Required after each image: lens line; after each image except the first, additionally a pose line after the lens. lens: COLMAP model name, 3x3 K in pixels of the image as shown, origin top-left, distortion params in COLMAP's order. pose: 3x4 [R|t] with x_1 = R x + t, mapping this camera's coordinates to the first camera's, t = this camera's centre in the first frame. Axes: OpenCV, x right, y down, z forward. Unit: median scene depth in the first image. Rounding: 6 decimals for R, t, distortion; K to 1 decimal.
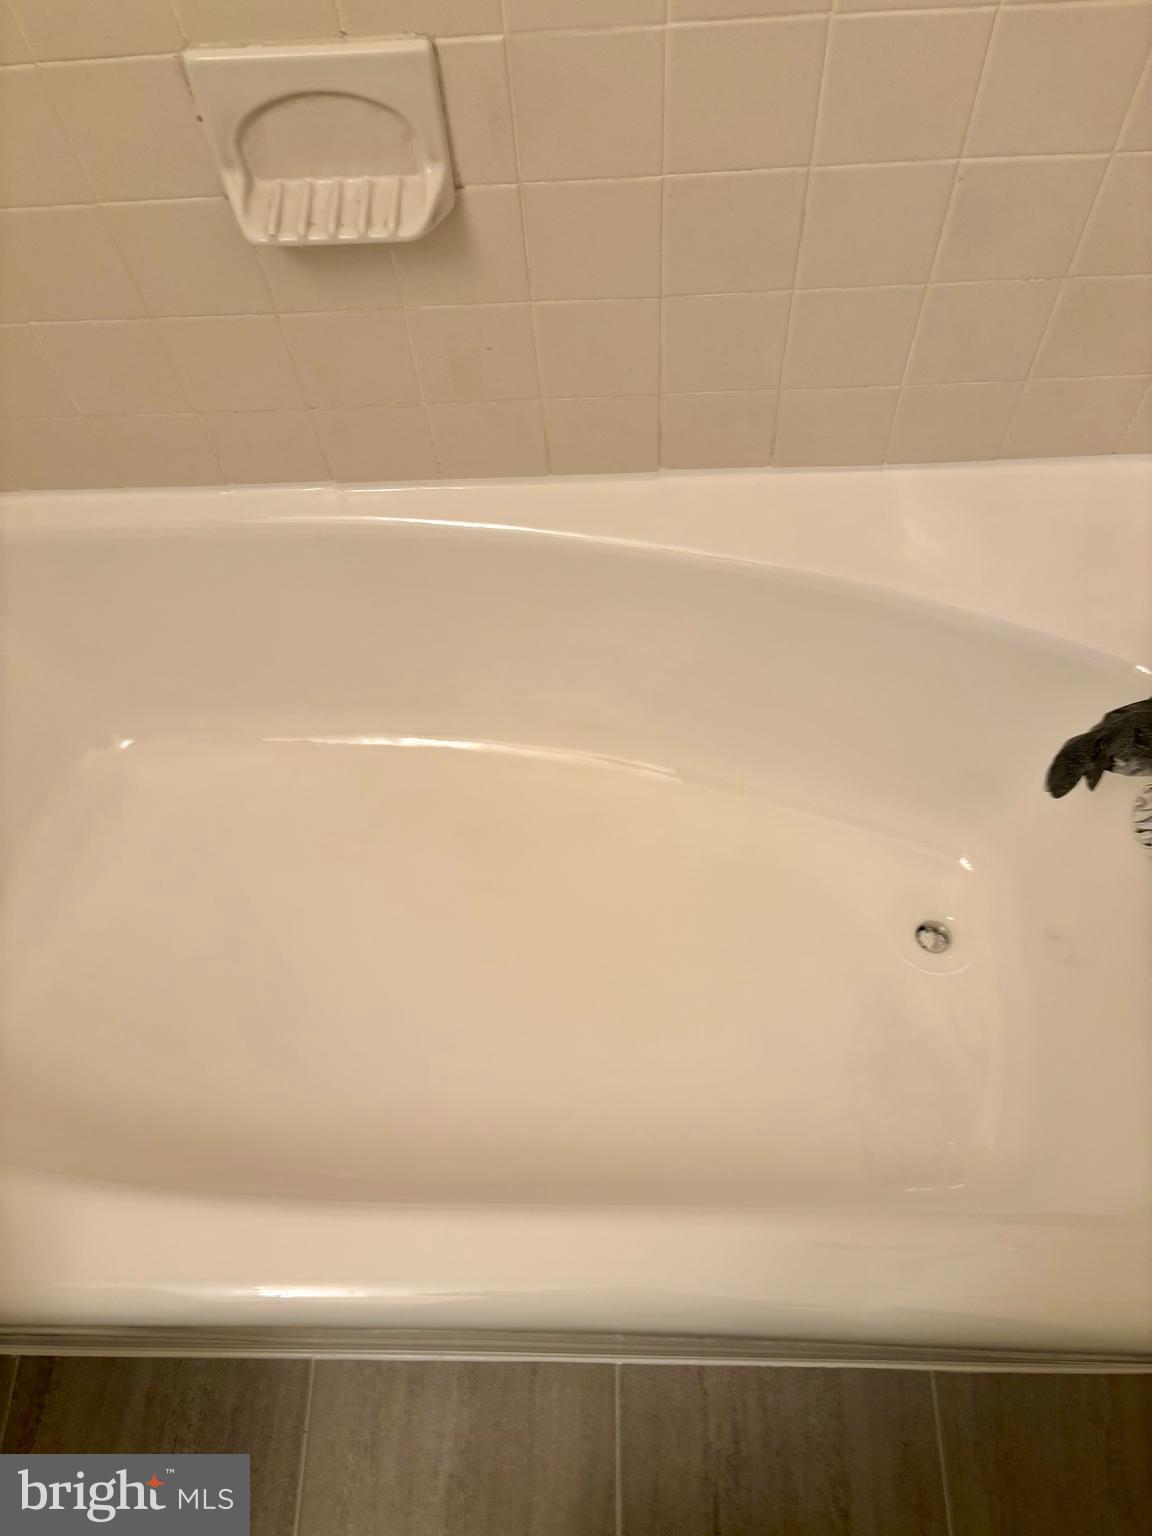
lens RADIAL K [[1161.5, 0, 565.9], [0, 1161.5, 773.8], [0, 0, 1]] dist [0.049406, -0.064052]
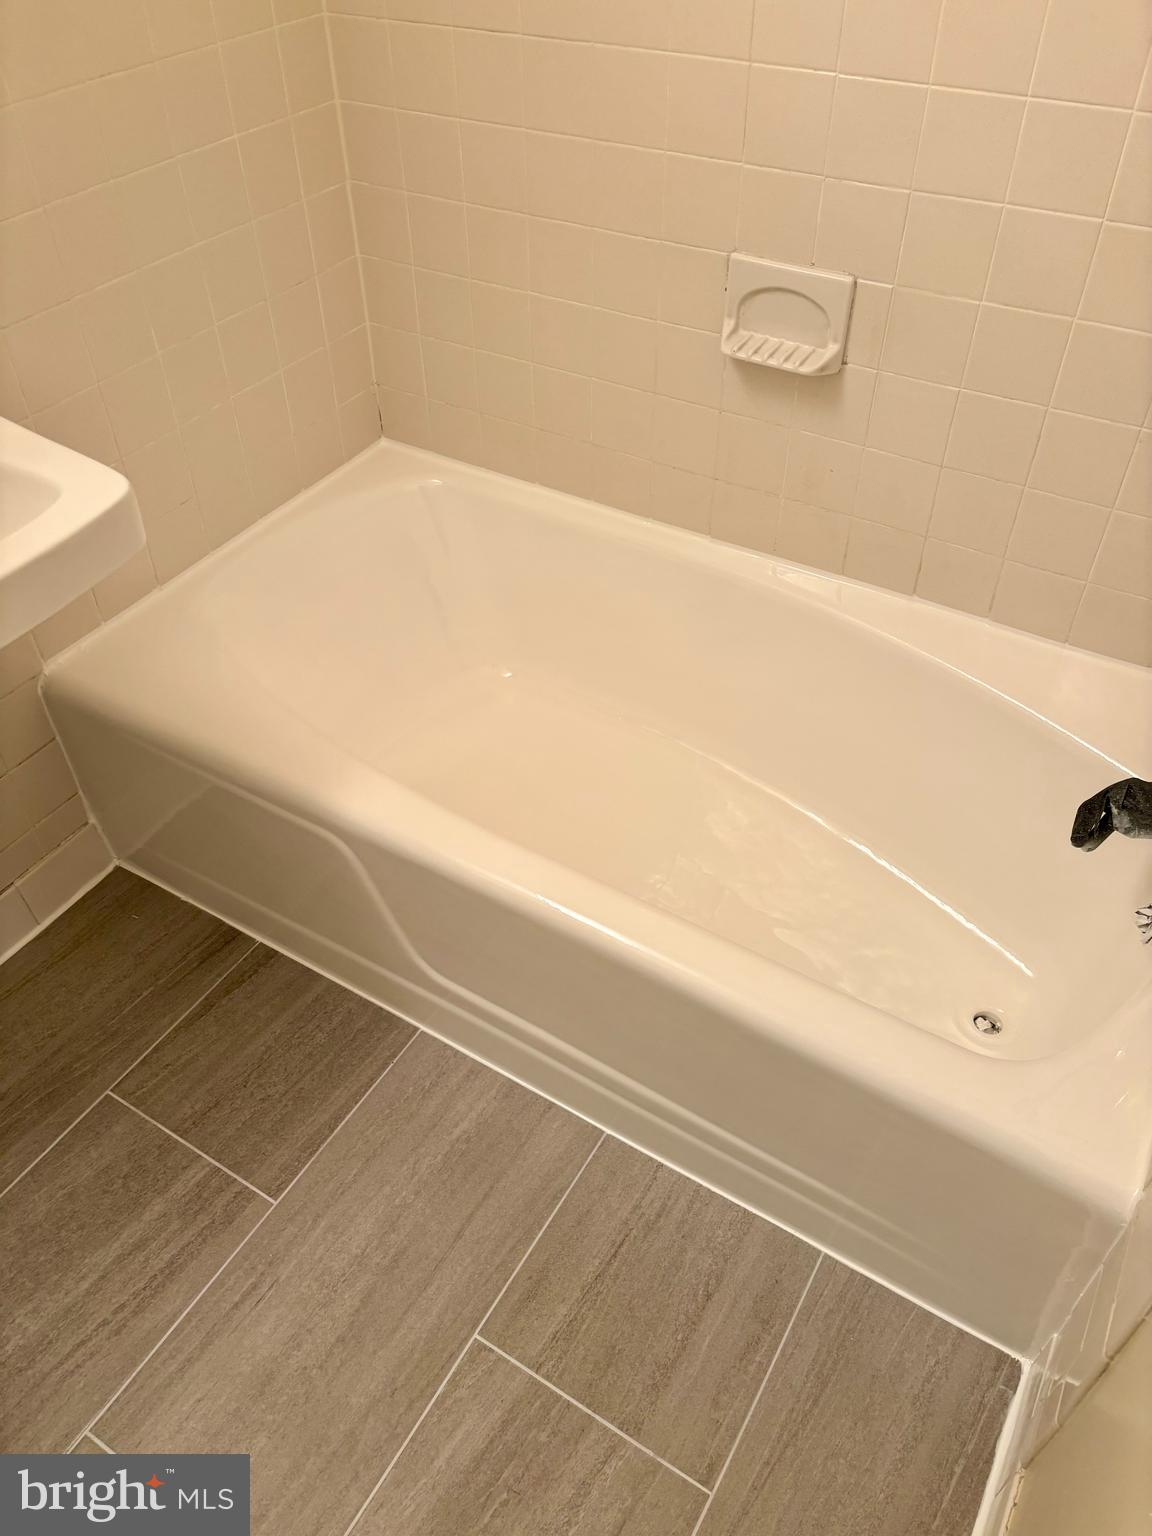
lens RADIAL K [[1146.8, 0, 576.0], [0, 1146.8, 768.0], [0, 0, 1]] dist [0.002846, 0.014202]
pose [[0.859924, 0.387114, -0.332676, 0.301521], [-0.469492, 0.855614, -0.217950, 0.472077], [0.200271, 0.343609, 0.917510, -0.361658]]
